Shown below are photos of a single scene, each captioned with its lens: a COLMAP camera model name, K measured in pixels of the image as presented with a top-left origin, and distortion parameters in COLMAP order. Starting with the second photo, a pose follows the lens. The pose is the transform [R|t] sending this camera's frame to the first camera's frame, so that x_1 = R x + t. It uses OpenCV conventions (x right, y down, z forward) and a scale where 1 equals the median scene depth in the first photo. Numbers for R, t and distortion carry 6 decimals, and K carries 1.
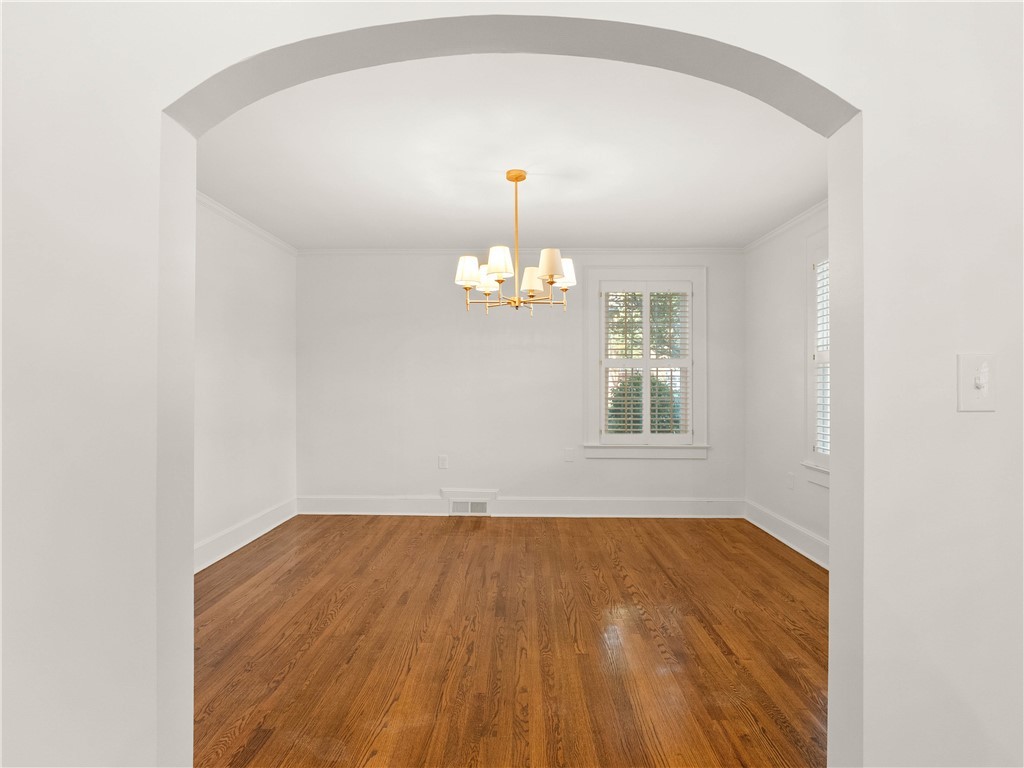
lens RADIAL K [[518.0, 0, 520.1], [0, 518.0, 389.7], [0, 0, 1]] dist [-0.009498, 0.003739]
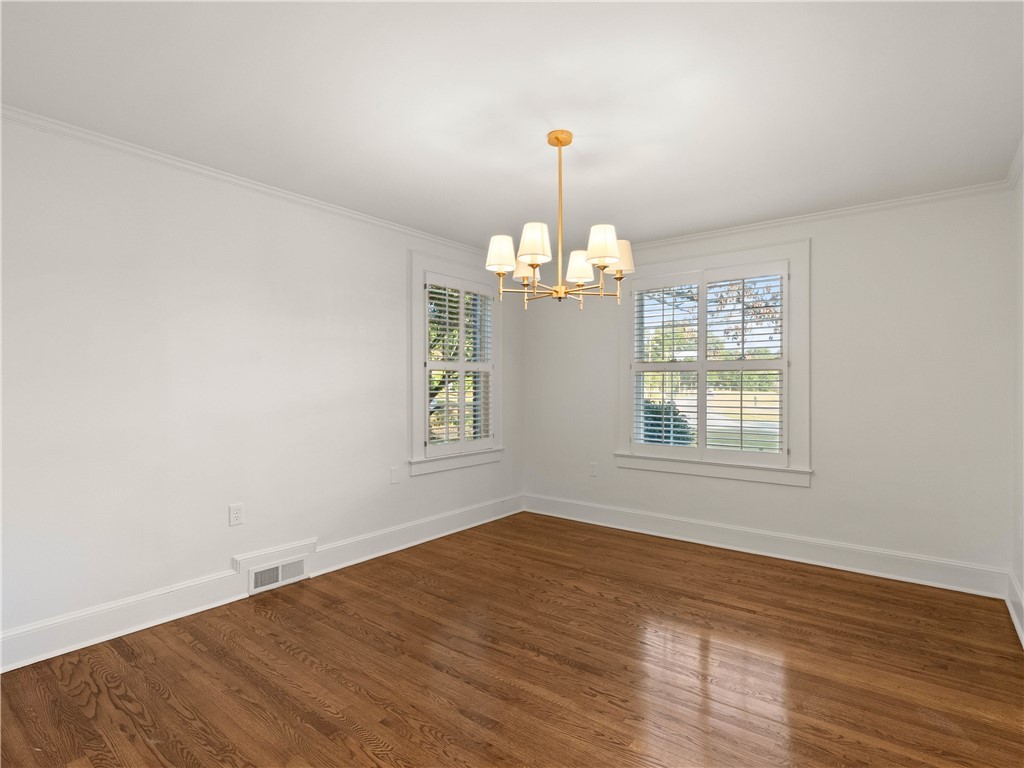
lens RADIAL K [[518.0, 0, 519.1], [0, 518.0, 382.9], [0, 0, 1]] dist [-0.009498, 0.003739]
pose [[0.603655, 0.001036, 0.797245, -0.561897], [0.008629, 0.999932, -0.007833, -0.016643], [-0.797199, 0.011608, 0.603605, 0.432270]]
